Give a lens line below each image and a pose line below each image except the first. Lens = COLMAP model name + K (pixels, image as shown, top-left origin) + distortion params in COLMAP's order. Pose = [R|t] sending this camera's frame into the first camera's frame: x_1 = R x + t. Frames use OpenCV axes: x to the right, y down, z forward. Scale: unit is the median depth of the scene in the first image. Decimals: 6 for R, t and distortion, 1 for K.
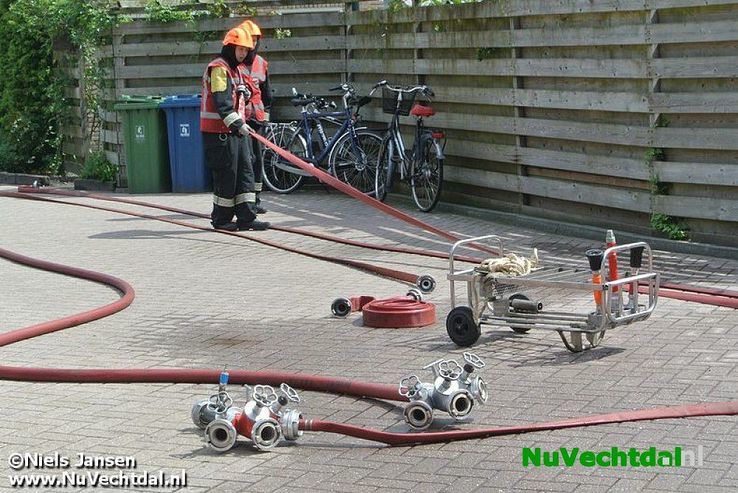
lens RADIAL K [[1487.5, 0, 280.3], [0, 1487.5, 246.1], [0, 0, 1]] dist [0.038245, -0.084915]
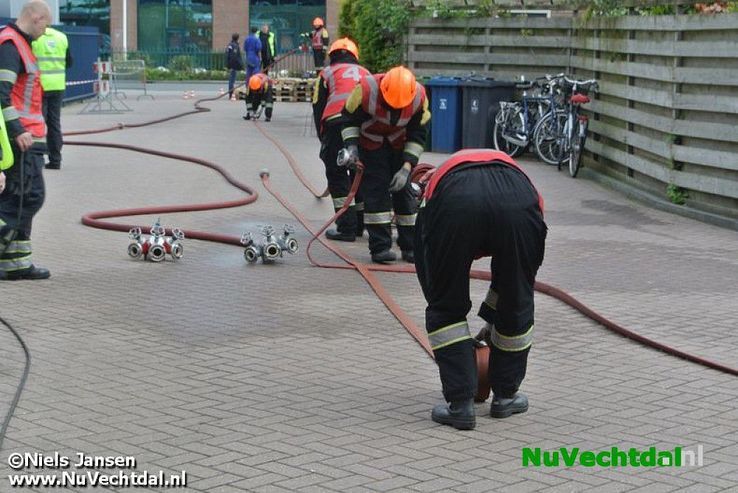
lens RADIAL K [[1474.2, 0, 369.0], [0, 1474.2, 246.5], [0, 0, 1]] dist [-0.001433, -0.068475]
pose [[0.948319, 0.096890, -0.302163, 0.305648], [-0.093187, 0.995291, 0.026685, 0.017888], [0.303326, 0.002852, 0.952883, -0.251532]]
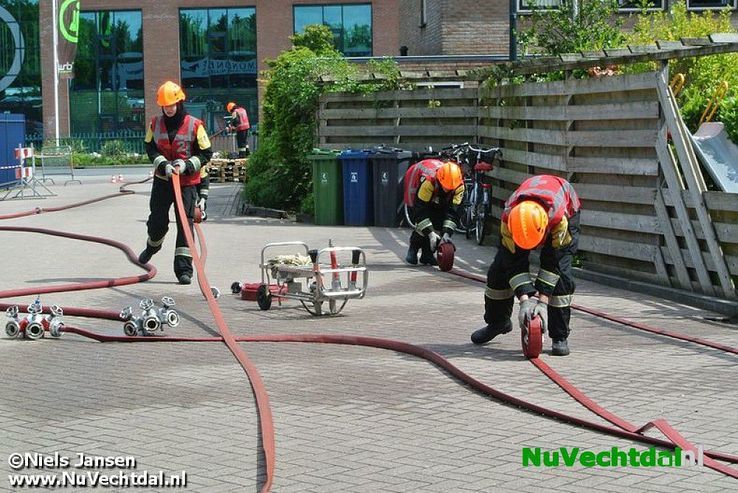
lens RADIAL K [[1474.2, 0, 369.0], [0, 1474.2, 246.5], [0, 0, 1]] dist [-0.001433, -0.068475]
pose [[0.960668, 0.048645, -0.273405, 0.338168], [-0.058971, 0.997819, -0.029673, 0.020809], [0.271365, 0.044629, 0.961441, -0.240660]]
